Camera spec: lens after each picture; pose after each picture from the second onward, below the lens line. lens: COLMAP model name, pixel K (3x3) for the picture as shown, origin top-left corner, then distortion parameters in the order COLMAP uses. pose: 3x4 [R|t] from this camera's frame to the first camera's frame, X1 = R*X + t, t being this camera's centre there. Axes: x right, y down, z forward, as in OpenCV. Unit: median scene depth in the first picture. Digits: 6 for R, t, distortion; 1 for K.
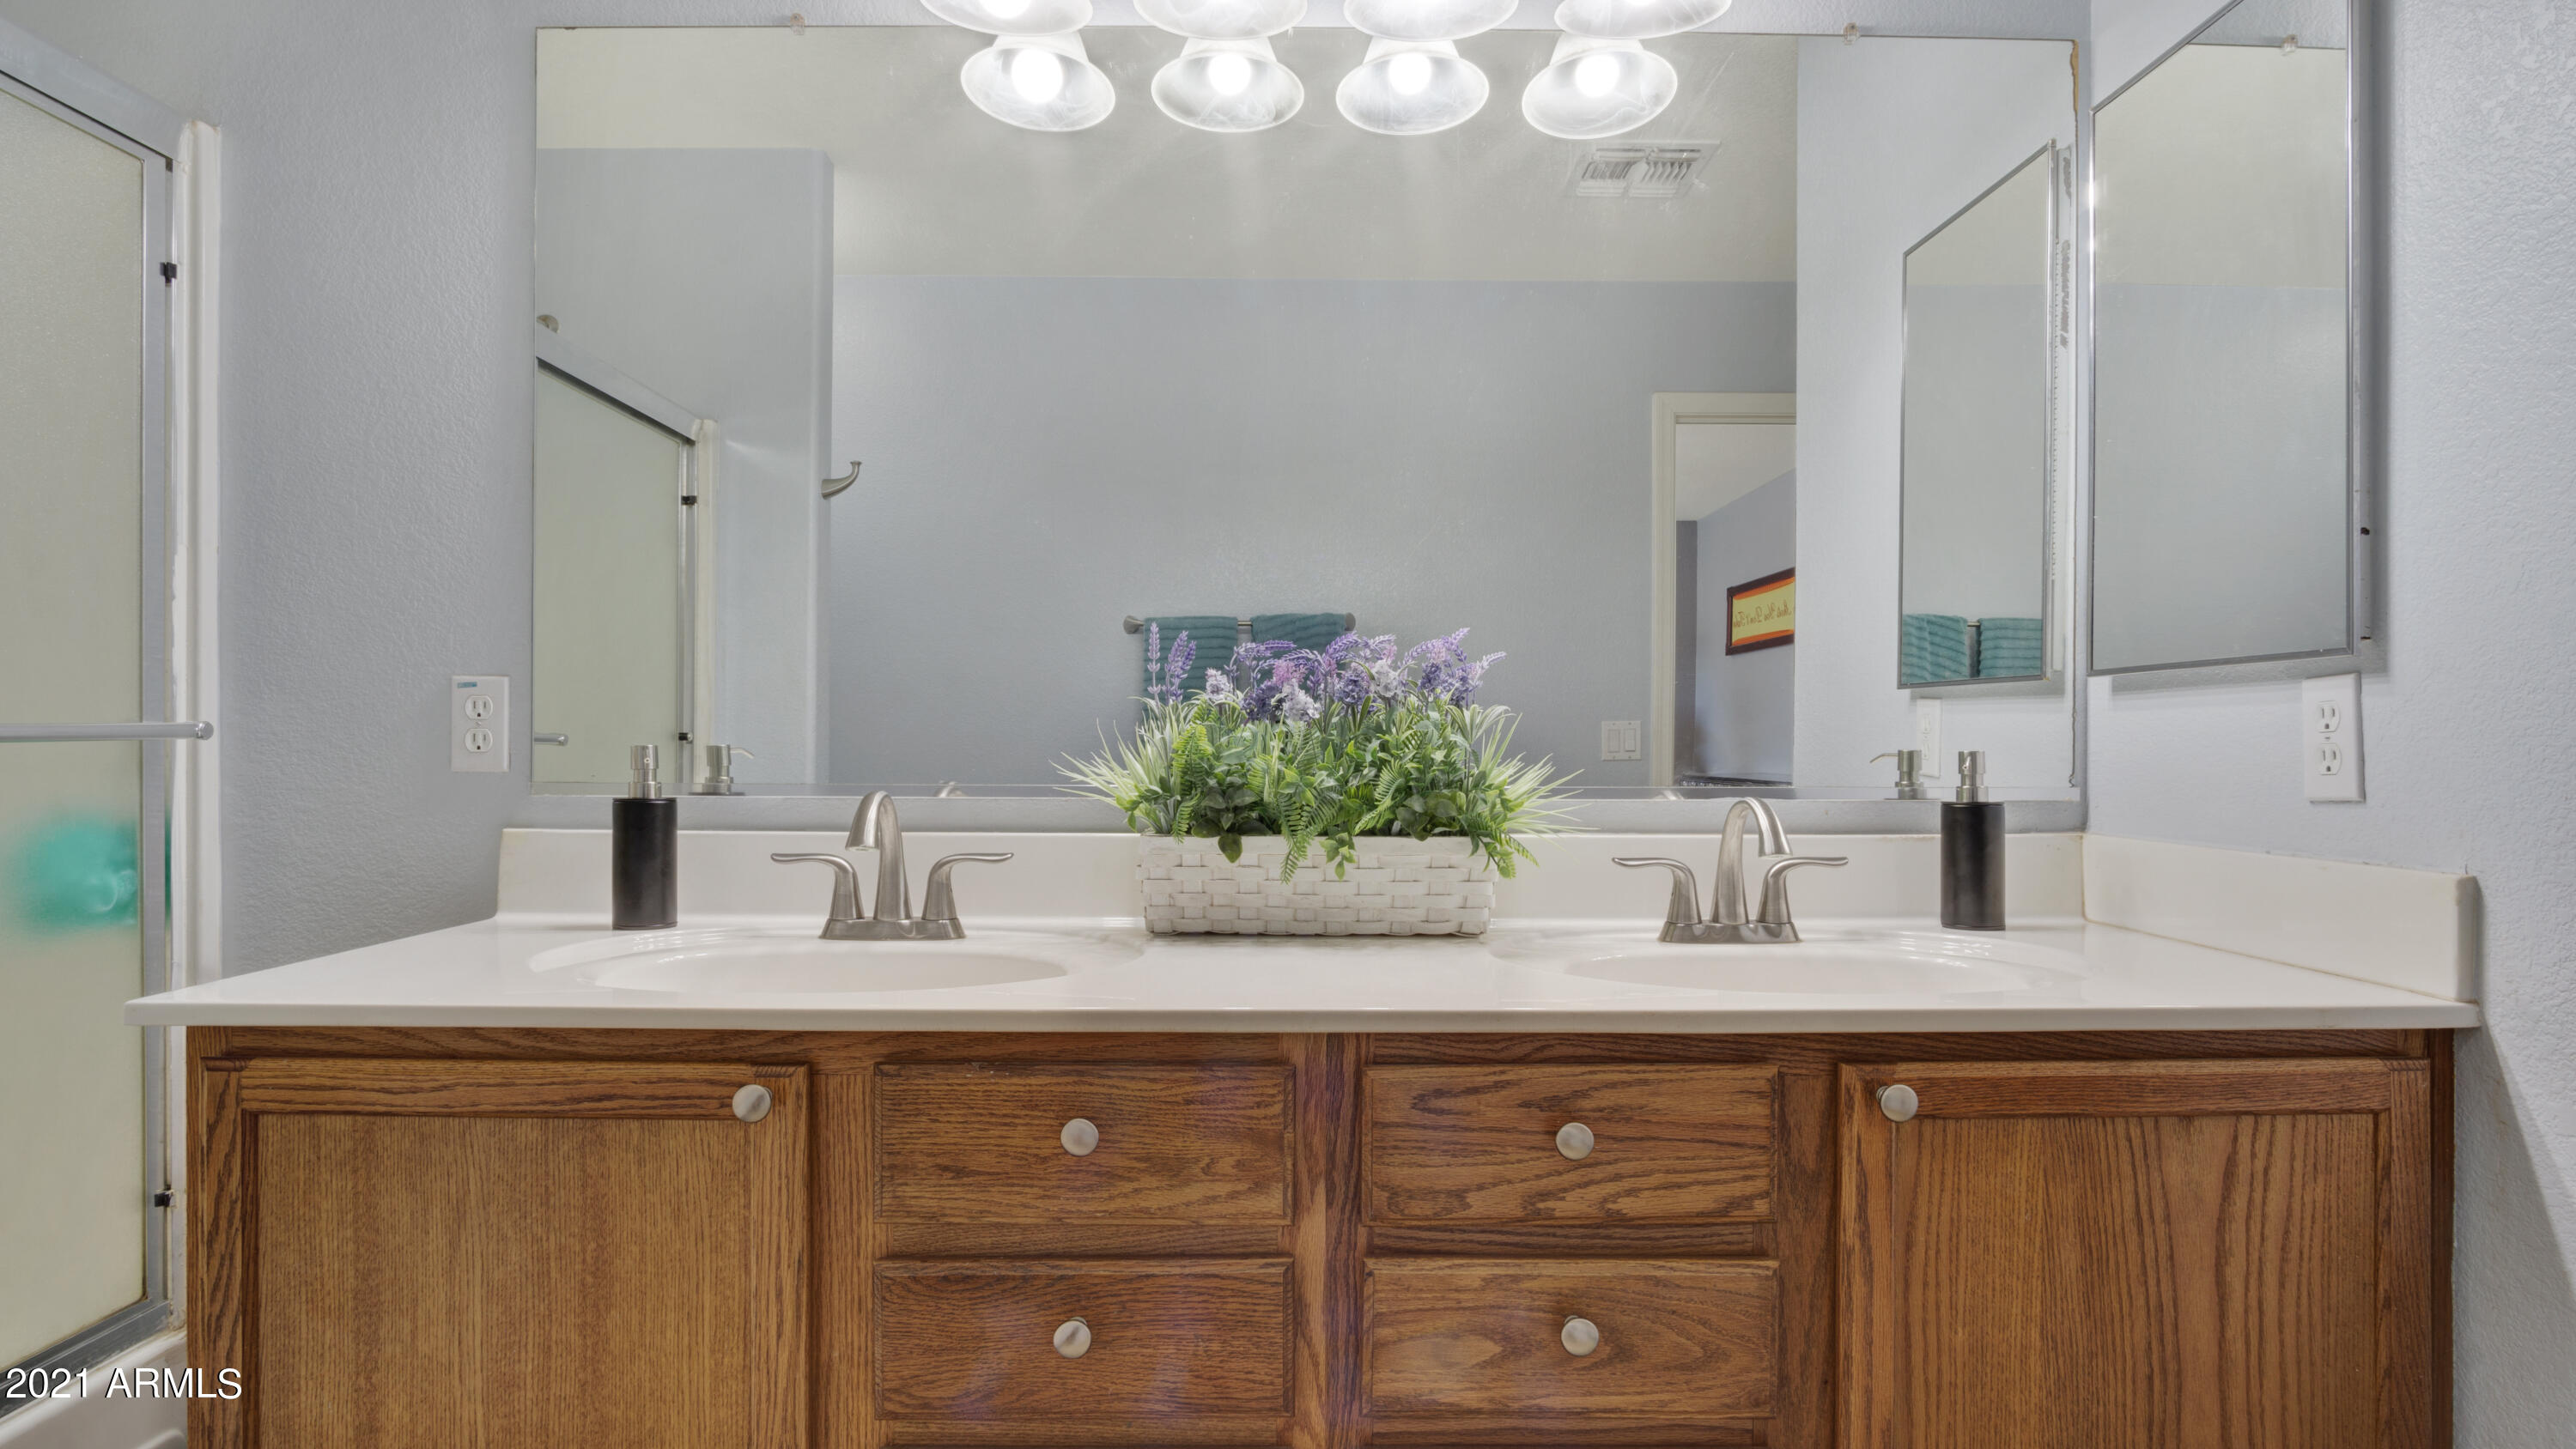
lens RADIAL K [[1419.4, 0, 1288.0], [0, 1419.4, 724.5], [0, 0, 1]] dist [-0.020895, 0.000344]
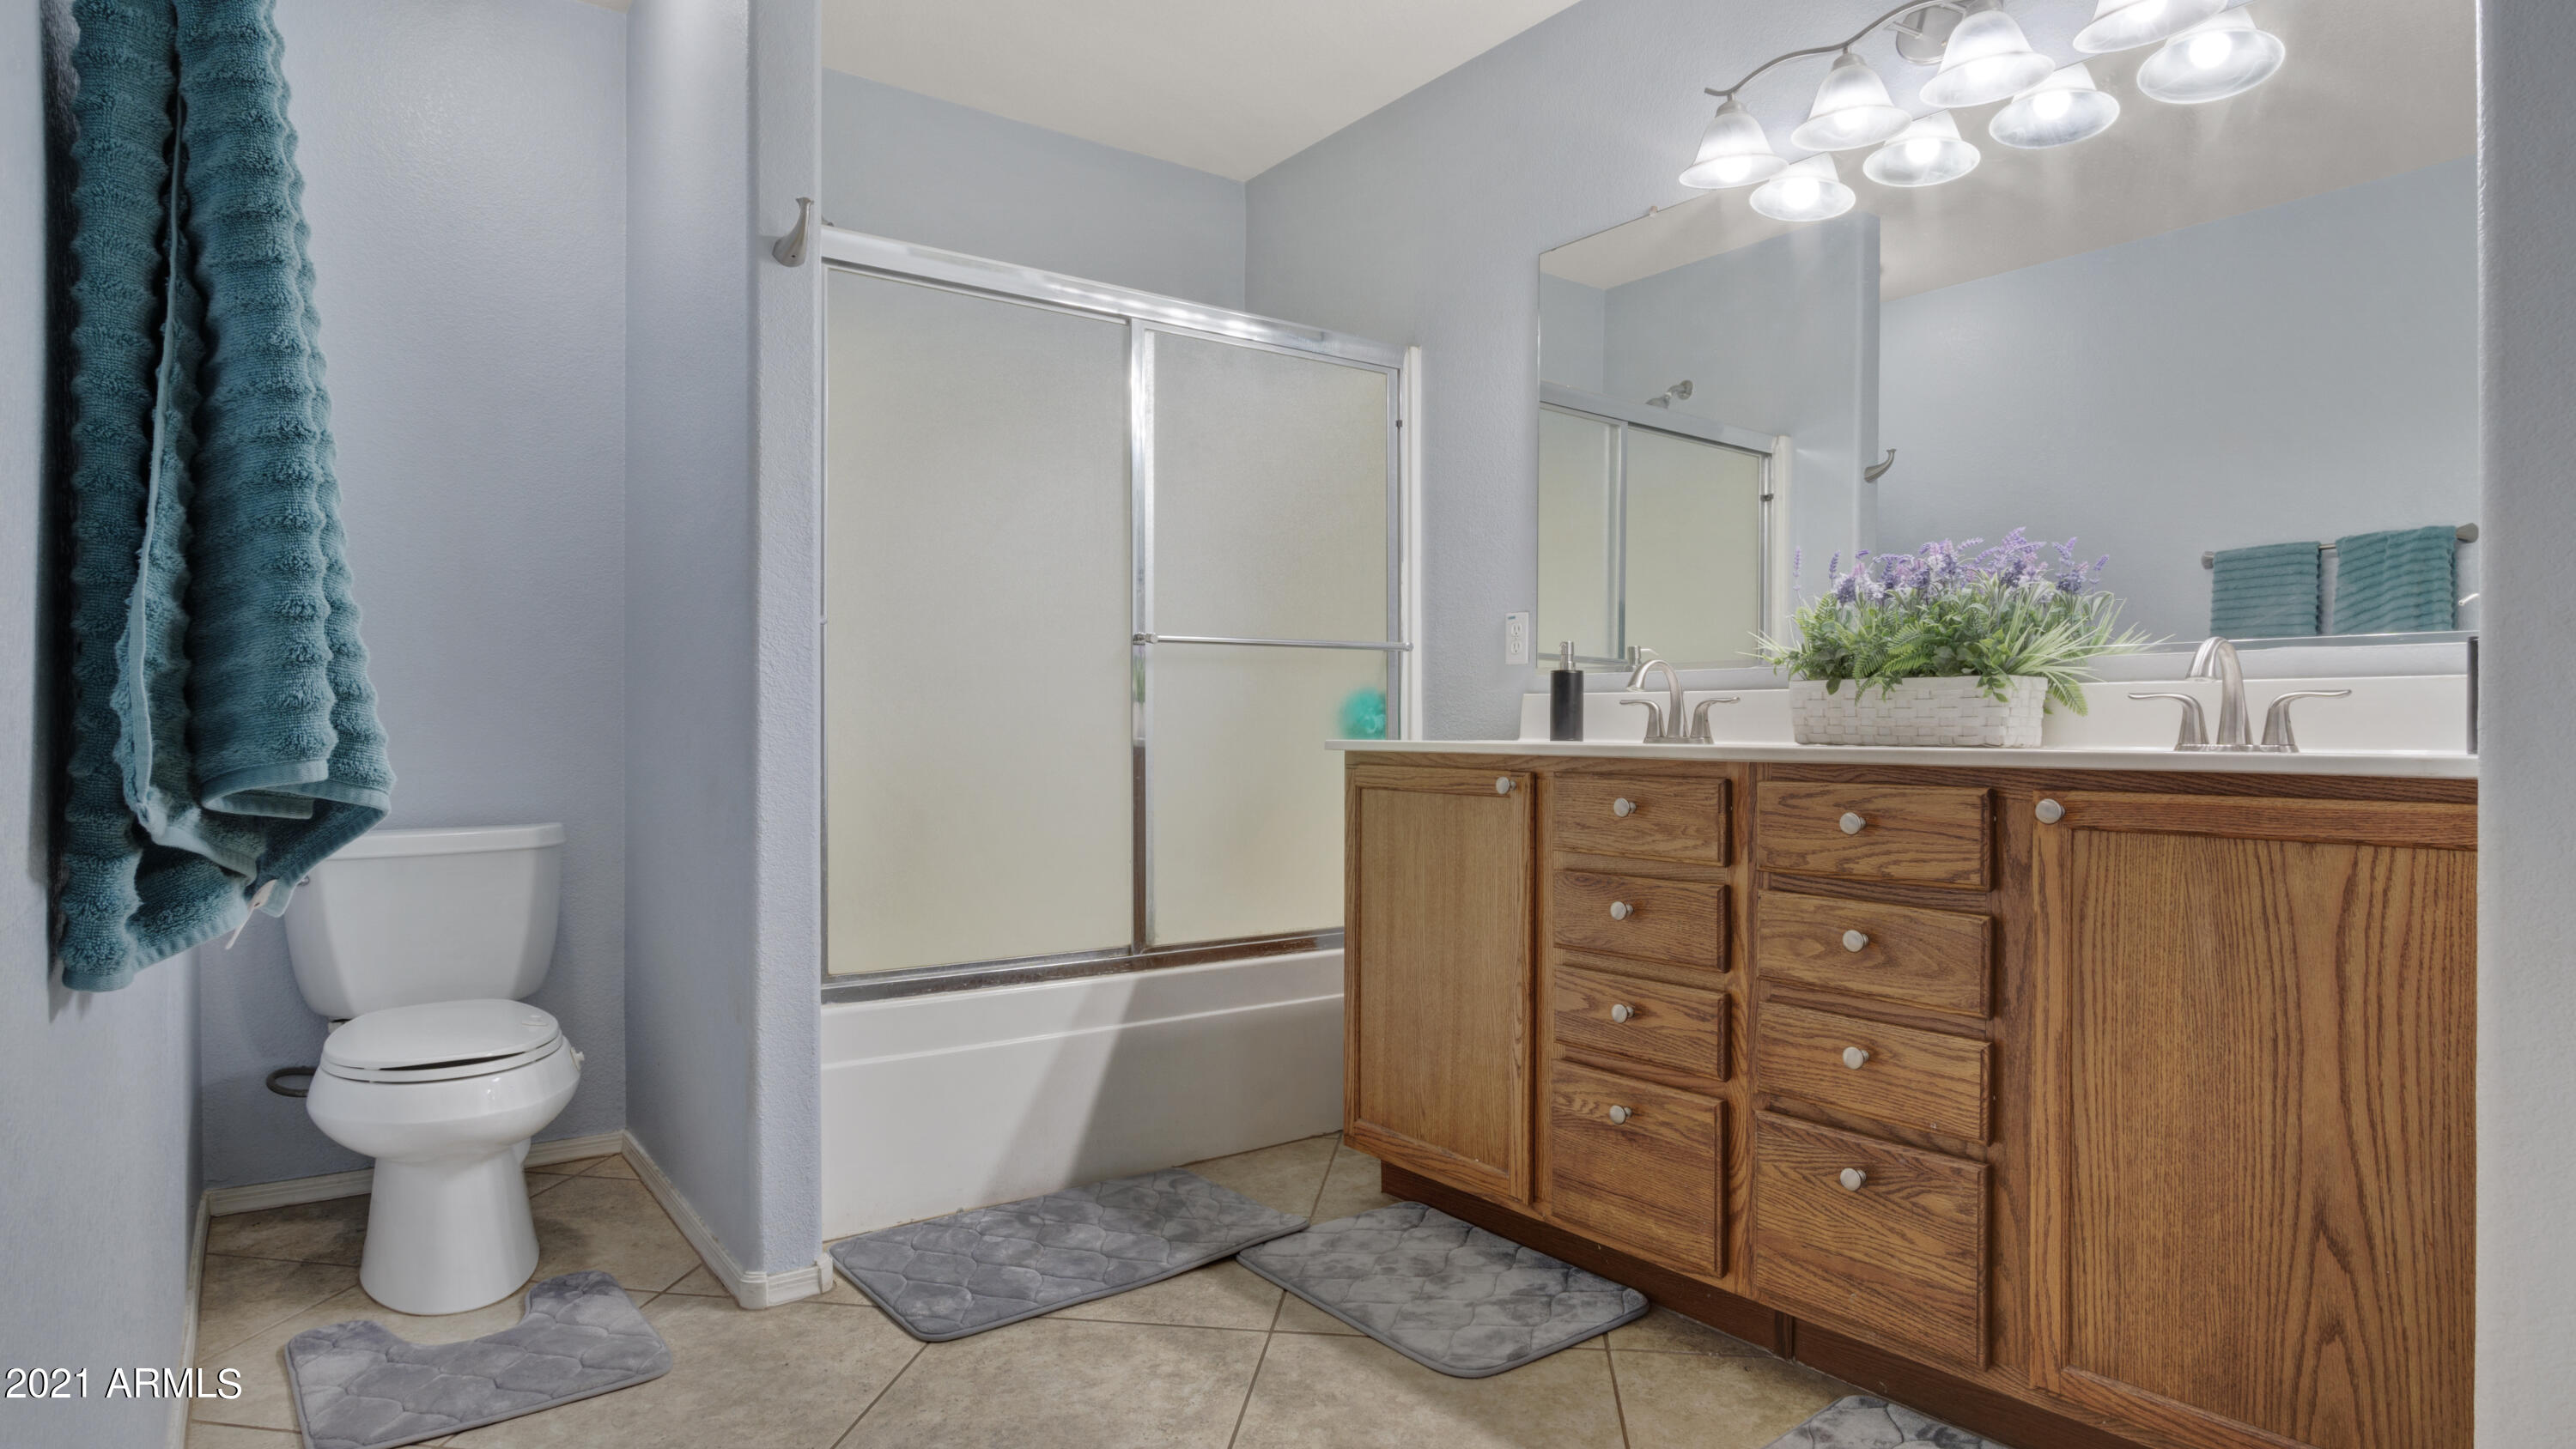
lens RADIAL K [[1419.4, 0, 1288.0], [0, 1419.4, 724.5], [0, 0, 1]] dist [-0.020895, 0.000344]
pose [[0.589315, -0.001543, -0.807902, 1.129889], [0.001850, 0.999998, -0.000561, 0.169476], [0.807901, -0.001164, 0.589317, -0.517053]]
